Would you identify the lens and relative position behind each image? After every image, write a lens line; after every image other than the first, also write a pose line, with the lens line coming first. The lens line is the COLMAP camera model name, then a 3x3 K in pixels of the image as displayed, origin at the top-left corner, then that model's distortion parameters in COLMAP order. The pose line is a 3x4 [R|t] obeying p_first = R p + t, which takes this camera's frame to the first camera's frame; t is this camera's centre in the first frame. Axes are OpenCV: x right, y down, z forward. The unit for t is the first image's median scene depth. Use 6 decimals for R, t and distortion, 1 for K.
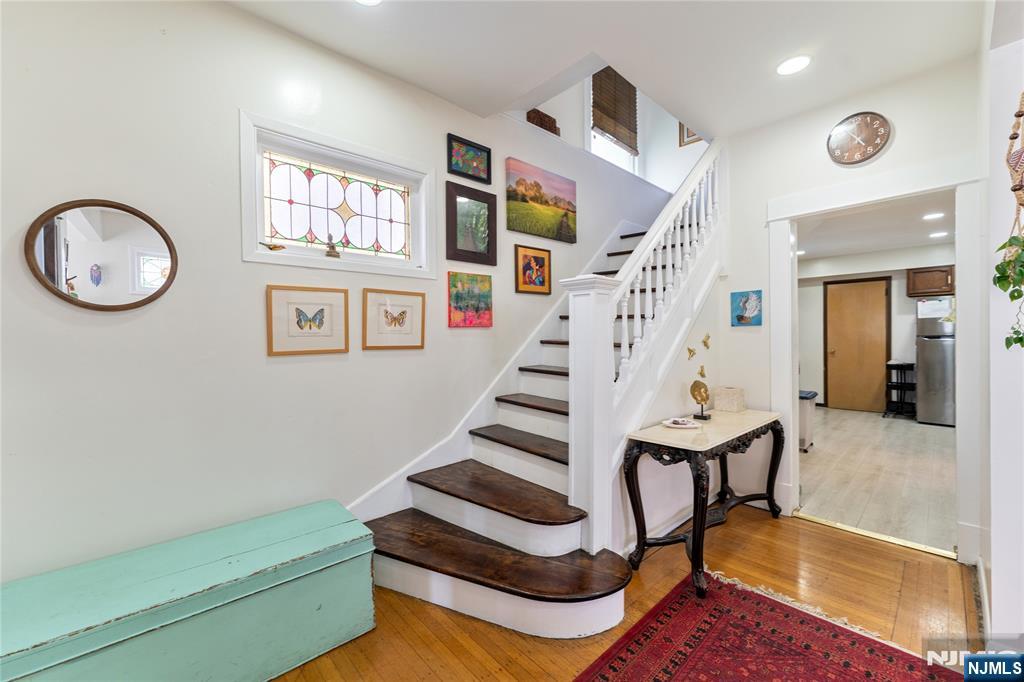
lens RADIAL K [[410.4, 0, 511.4], [0, 410.4, 341.0], [0, 0, 1]] dist [0.000109, -0.000630]
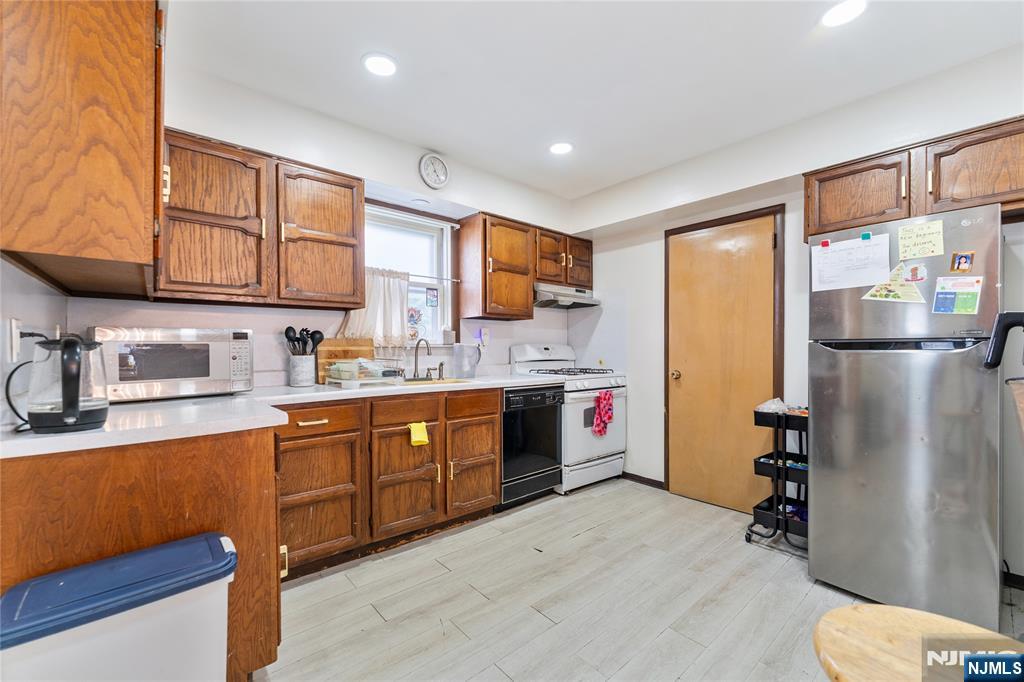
lens RADIAL K [[410.4, 0, 509.2], [0, 410.4, 350.2], [0, 0, 1]] dist [0.000109, -0.000630]
pose [[0.997845, 0.013014, -0.064306, 0.618896], [-0.013424, 0.999892, -0.005946, 0.001803], [0.064222, 0.006796, 0.997913, 0.512835]]
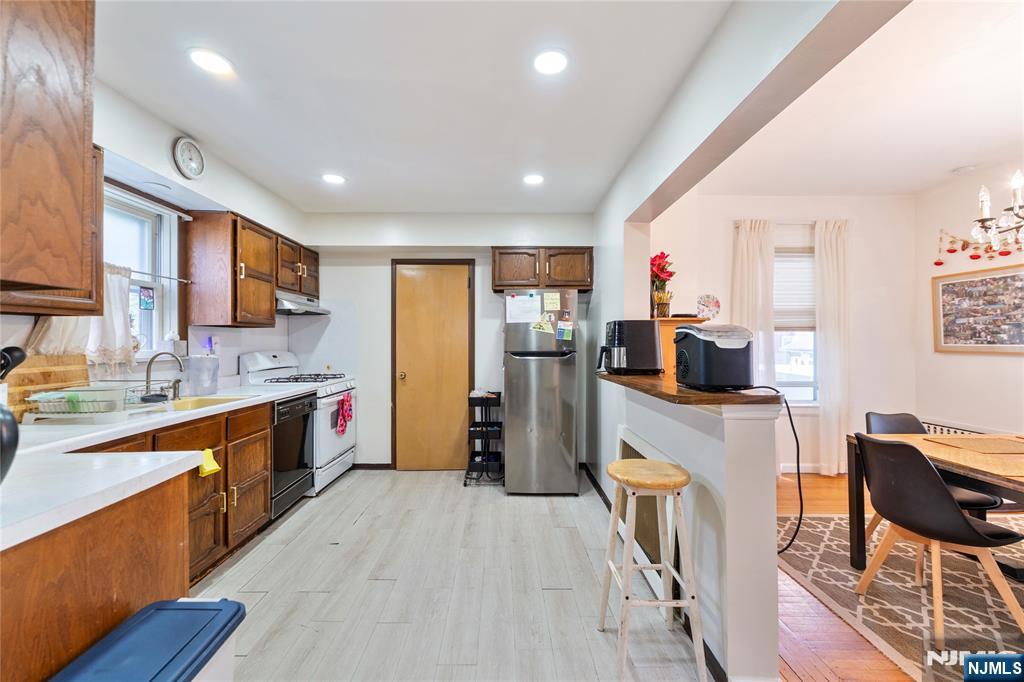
lens RADIAL K [[410.4, 0, 497.6], [0, 410.4, 338.9], [0, 0, 1]] dist [0.000109, -0.000630]
pose [[0.697536, 0.015674, 0.716378, 0.448320], [0.001666, 0.999723, -0.023495, -0.014133], [-0.716547, 0.017582, 0.697317, 0.480699]]
